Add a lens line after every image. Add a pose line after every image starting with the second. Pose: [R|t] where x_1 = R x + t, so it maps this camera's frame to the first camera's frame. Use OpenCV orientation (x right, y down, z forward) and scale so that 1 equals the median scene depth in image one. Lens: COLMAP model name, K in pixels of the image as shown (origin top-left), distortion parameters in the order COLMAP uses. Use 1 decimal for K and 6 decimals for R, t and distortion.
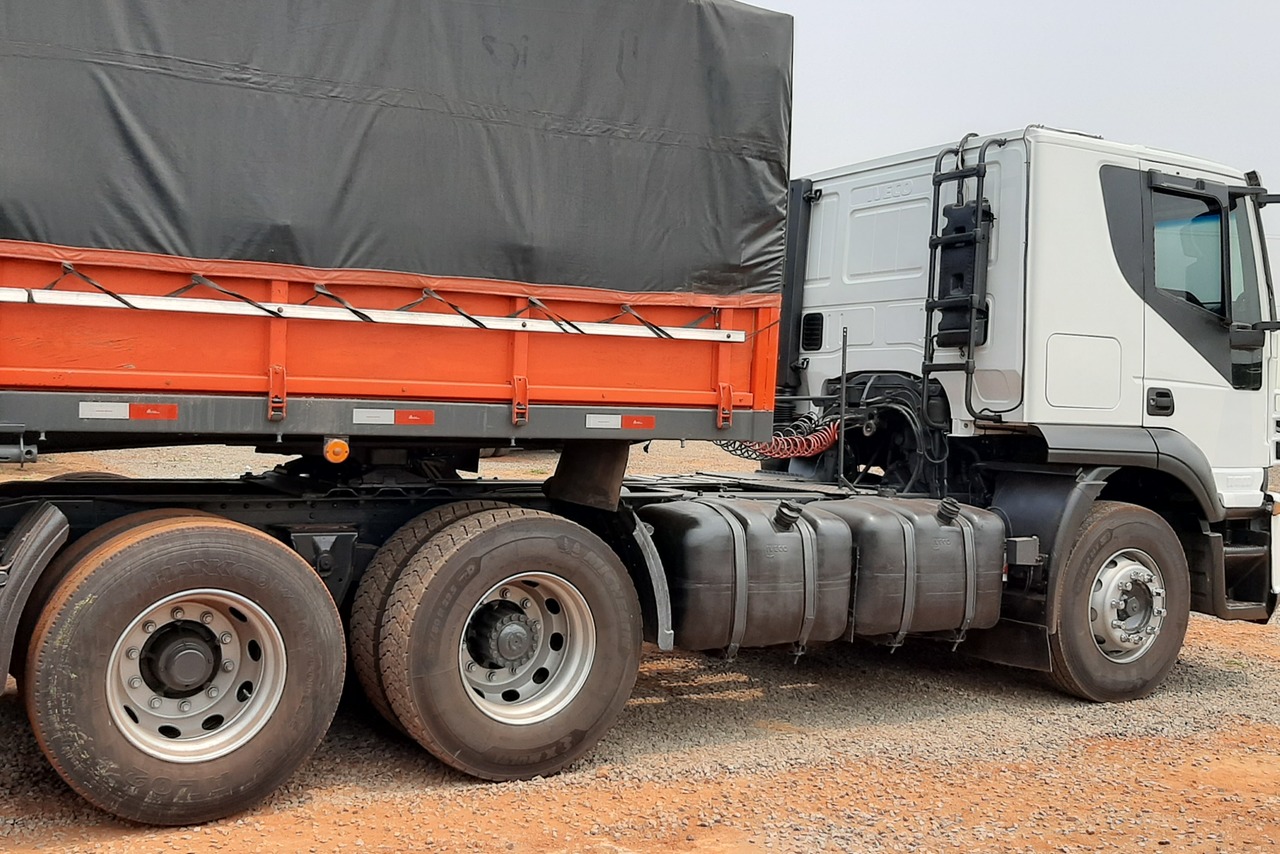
lens RADIAL K [[1353.5, 0, 640.0], [0, 1353.5, 427.0], [0, 0, 1]] dist [0.103415, -0.233489]
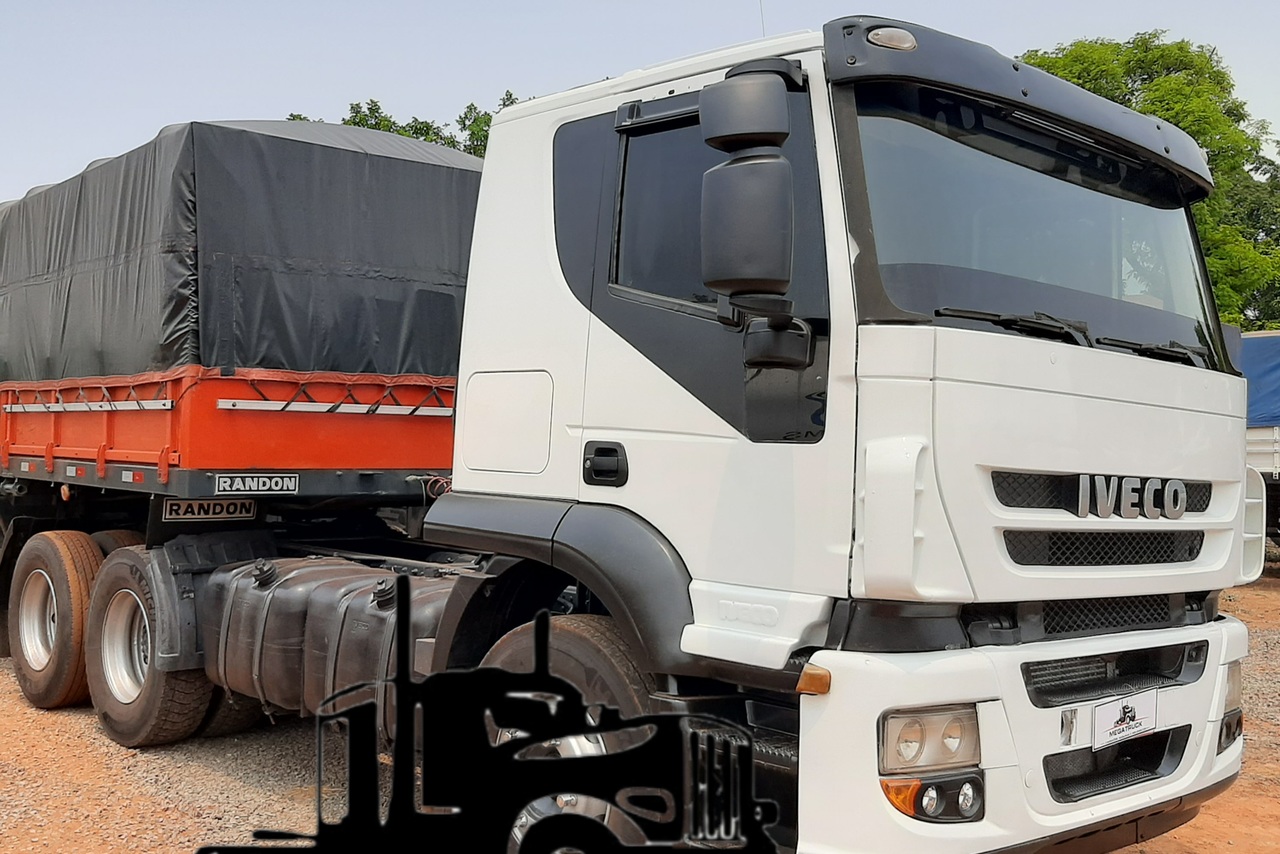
lens RADIAL K [[1353.5, 0, 640.0], [0, 1353.5, 427.0], [0, 0, 1]] dist [0.103415, -0.233489]
pose [[0.196286, -0.043875, -0.979565, 1.002649], [-0.048038, 0.997369, -0.054299, -0.002042], [0.979369, 0.057714, 0.193662, 0.896739]]
